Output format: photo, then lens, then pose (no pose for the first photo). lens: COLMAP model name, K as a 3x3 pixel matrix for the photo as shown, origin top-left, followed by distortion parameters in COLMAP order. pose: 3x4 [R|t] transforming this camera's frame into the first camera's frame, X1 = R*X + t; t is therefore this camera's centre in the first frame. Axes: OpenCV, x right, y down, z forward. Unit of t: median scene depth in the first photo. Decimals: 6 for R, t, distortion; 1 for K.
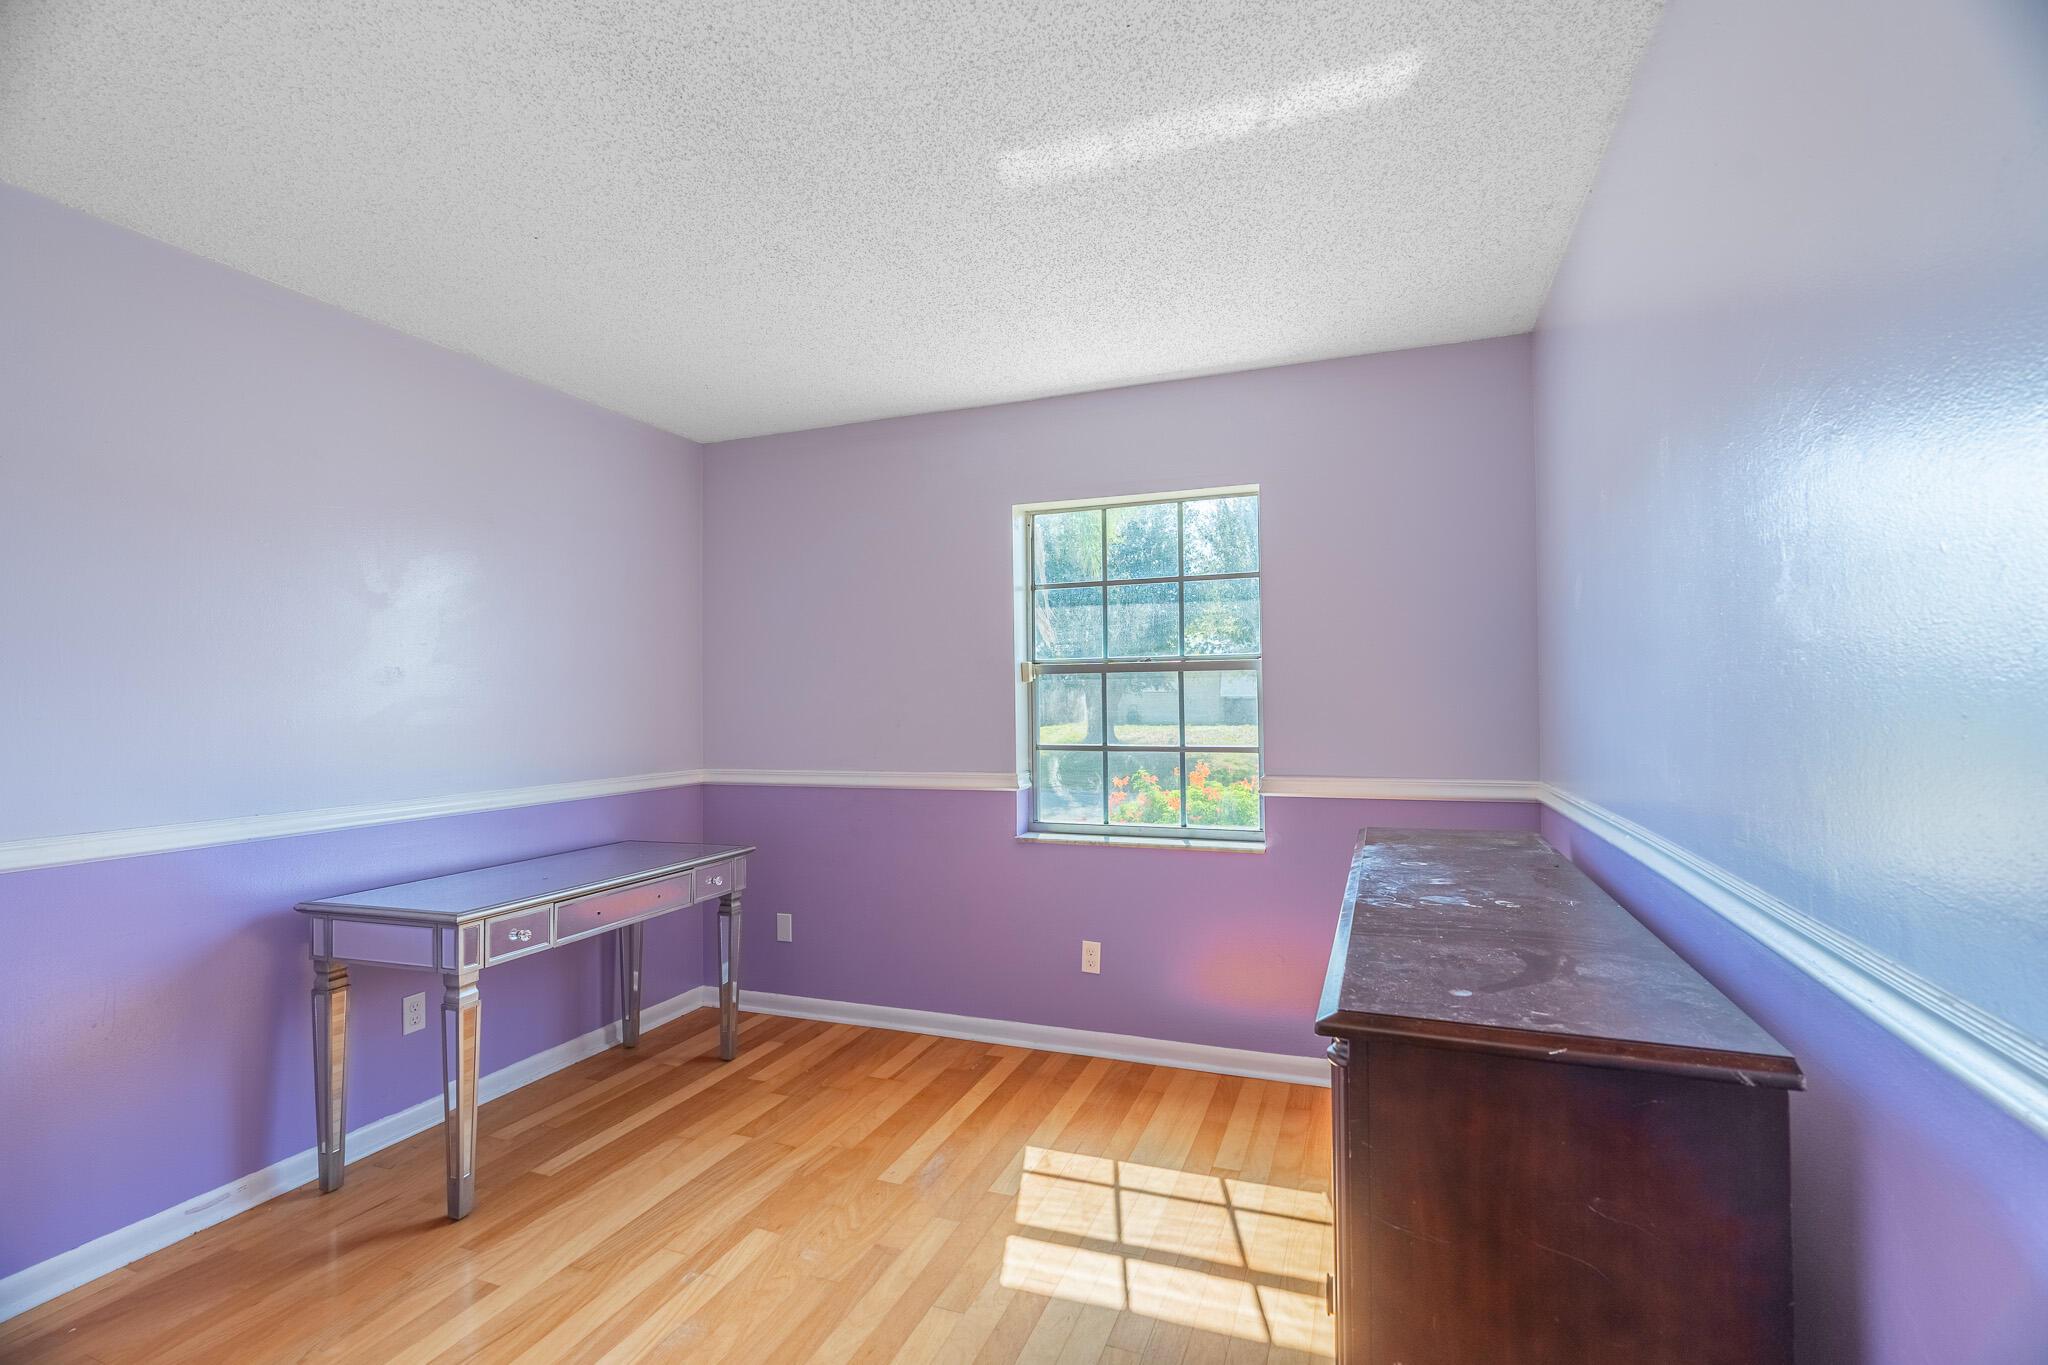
lens RADIAL K [[927.6, 0, 1025.9], [0, 927.6, 693.4], [0, 0, 1]] dist [-0.008254, 0.002852]
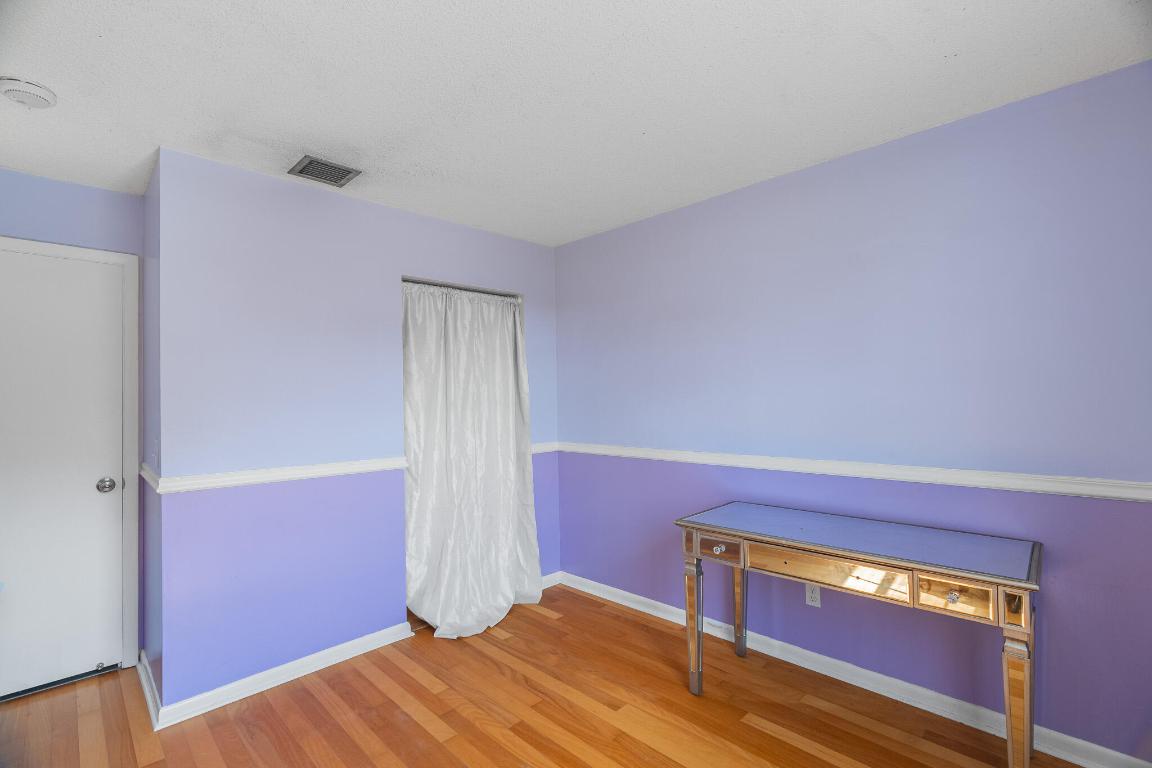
lens RADIAL K [[521.8, 0, 574.9], [0, 521.8, 383.6], [0, 0, 1]] dist [-0.008254, 0.002852]
pose [[-0.375296, -0.012233, -0.926824, 0.373217], [0.008665, 0.999823, -0.016705, -0.000636], [0.926864, -0.014301, -0.375124, 1.123463]]
